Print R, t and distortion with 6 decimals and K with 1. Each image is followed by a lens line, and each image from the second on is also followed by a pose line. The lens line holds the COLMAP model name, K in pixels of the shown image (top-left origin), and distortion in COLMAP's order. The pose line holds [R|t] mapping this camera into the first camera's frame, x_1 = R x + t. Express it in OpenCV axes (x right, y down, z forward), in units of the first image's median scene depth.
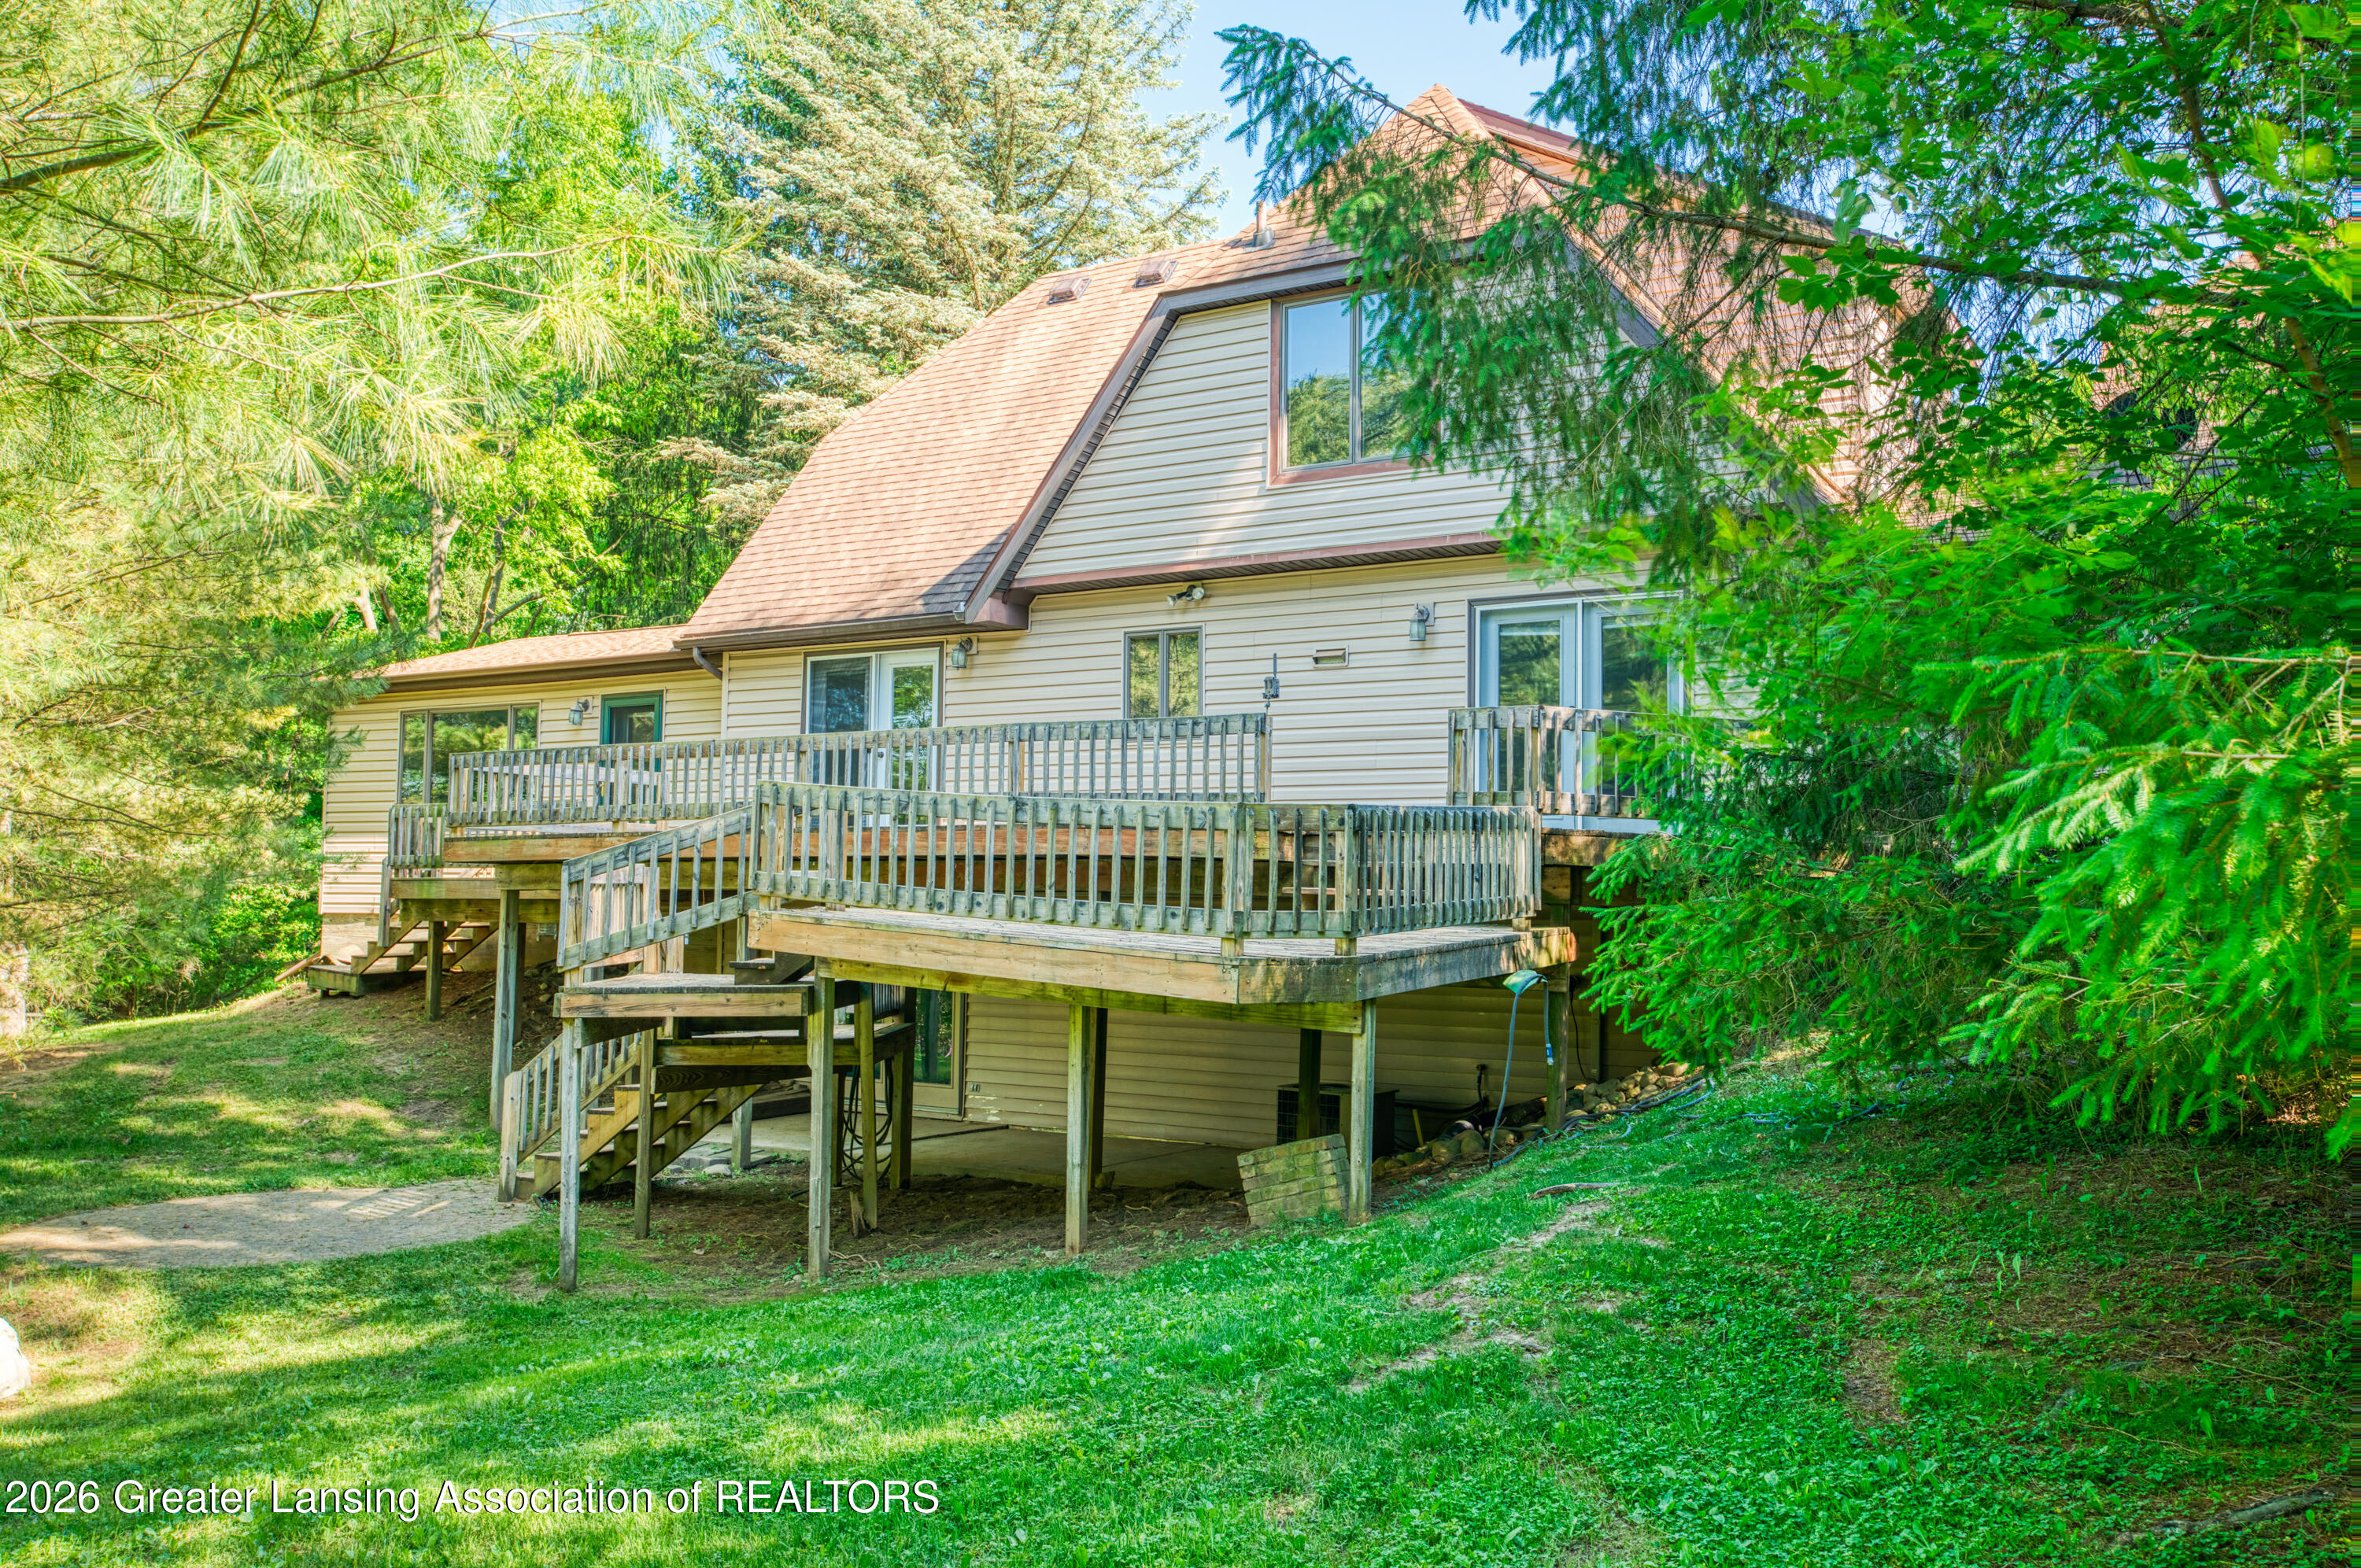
lens RADIAL K [[2036.8, 0, 1180.5], [0, 2036.8, 784.0], [0, 0, 1]] dist [0.007359, 0.001148]
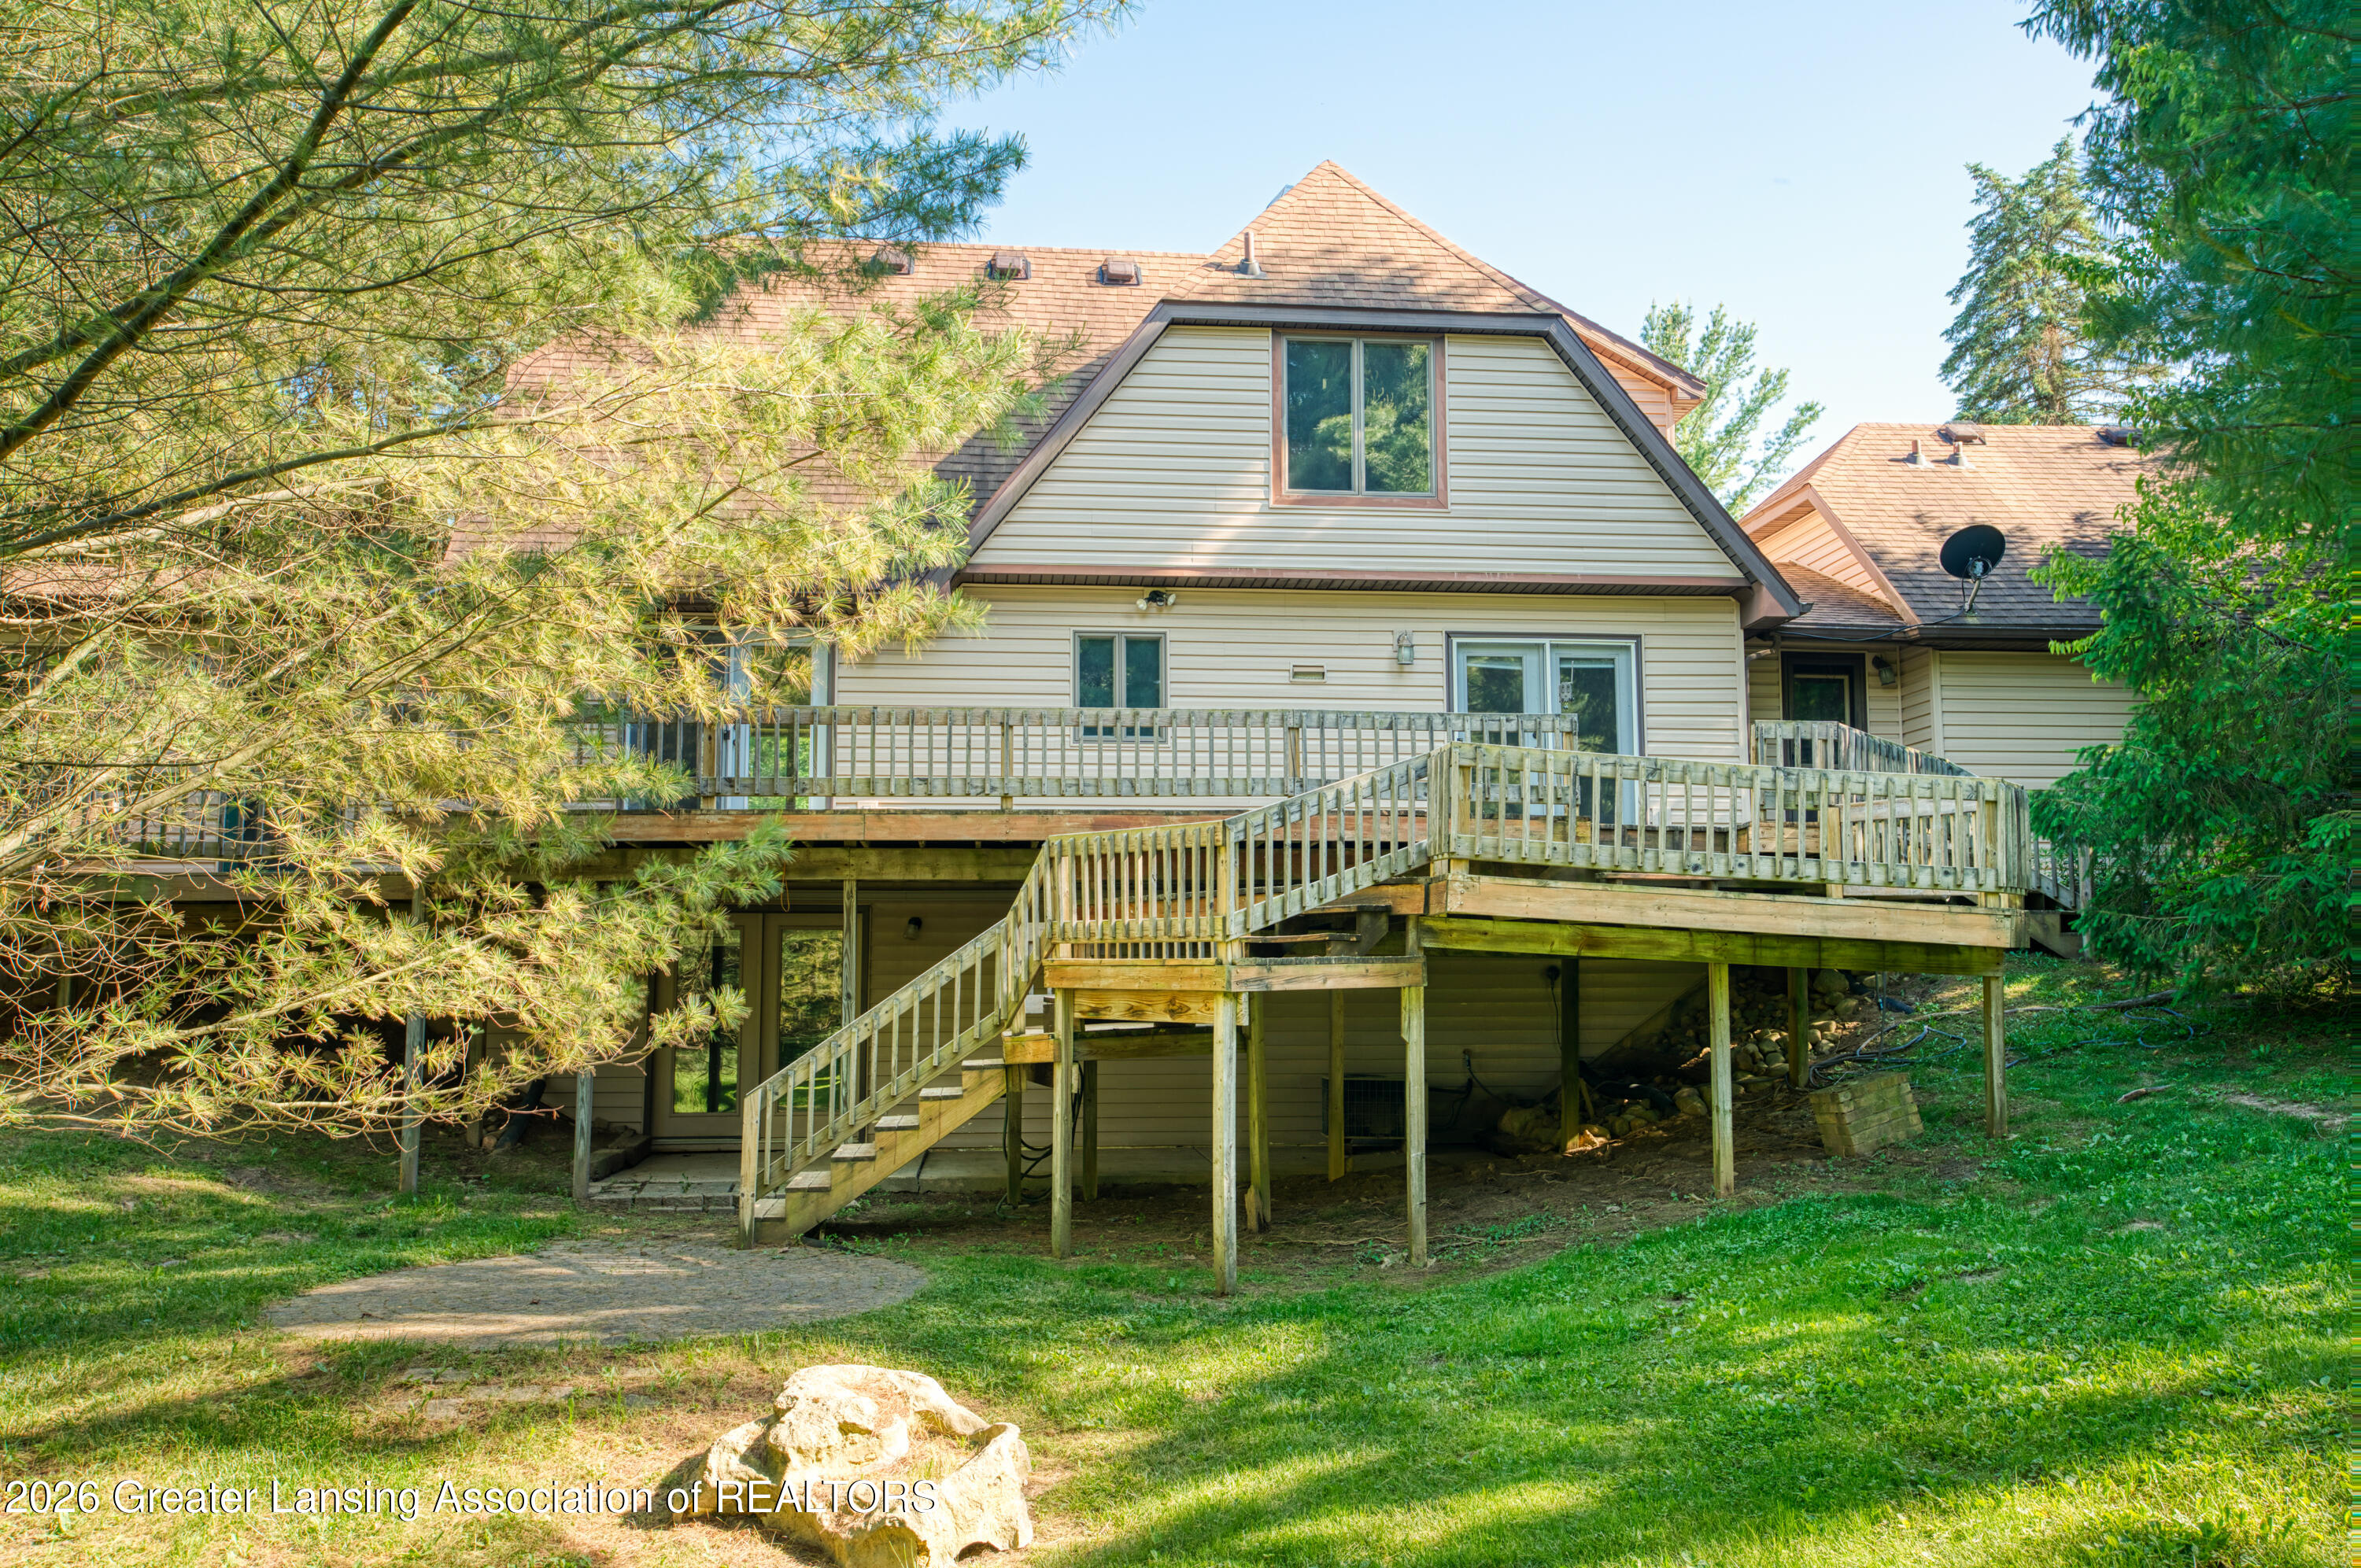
lens RADIAL K [[2036.8, 0, 1180.5], [0, 2036.8, 784.0], [0, 0, 1]] dist [0.007359, 0.001148]
pose [[0.772682, 0.050268, 0.632800, -0.668639], [-0.026322, 0.998539, -0.047181, 0.048815], [-0.634248, 0.019799, 0.772876, 0.234066]]
